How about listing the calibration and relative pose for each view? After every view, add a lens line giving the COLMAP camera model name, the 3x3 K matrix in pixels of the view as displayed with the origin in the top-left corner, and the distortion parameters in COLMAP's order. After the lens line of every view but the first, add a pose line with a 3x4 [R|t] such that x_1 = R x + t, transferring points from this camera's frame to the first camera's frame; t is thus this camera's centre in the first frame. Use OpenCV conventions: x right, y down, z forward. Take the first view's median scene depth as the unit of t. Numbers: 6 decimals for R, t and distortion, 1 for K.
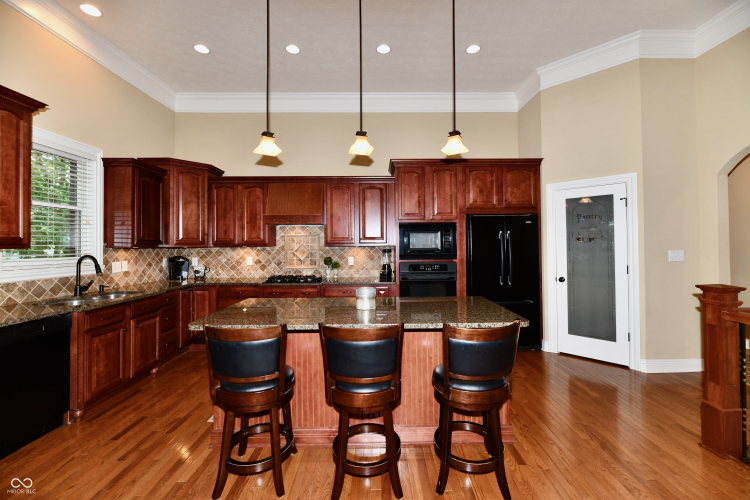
lens RADIAL K [[311.8, 0, 374.3], [0, 311.8, 240.7], [0, 0, 1]] dist [-0.002983, -0.001997]
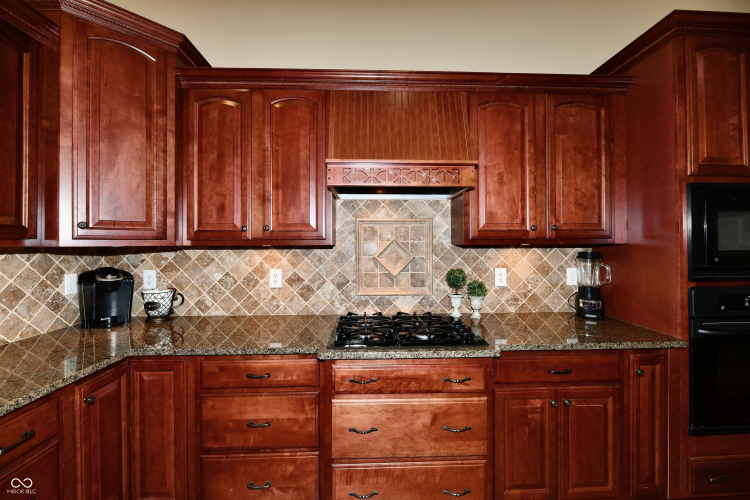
lens RADIAL K [[311.8, 0, 370.8], [0, 311.8, 245.8], [0, 0, 1]] dist [-0.002983, -0.001997]
pose [[0.999232, 0.002455, 0.039106, -0.293336], [-0.003414, 0.999695, 0.024478, 0.008425], [-0.039034, -0.024592, 0.998935, 0.574259]]
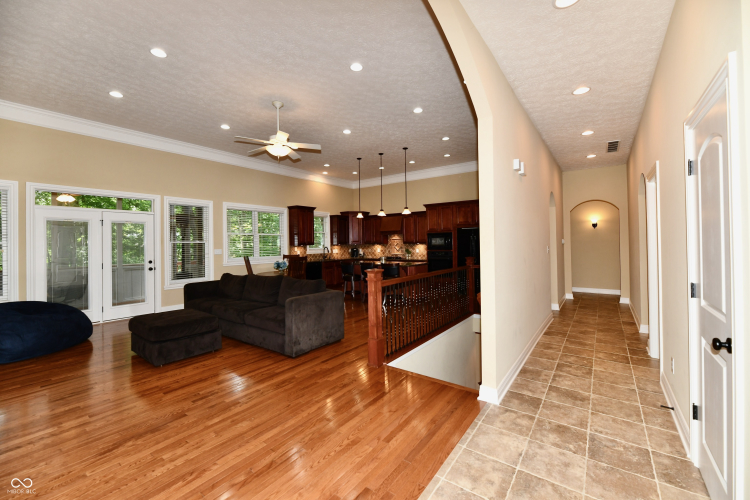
lens RADIAL K [[311.8, 0, 375.2], [0, 311.8, 244.3], [0, 0, 1]] dist [-0.002983, -0.001997]
pose [[0.808573, -0.000478, -0.588395, 0.991016], [0.017319, 0.999586, 0.022988, -0.034759], [0.588141, -0.028778, 0.808247, -0.938881]]
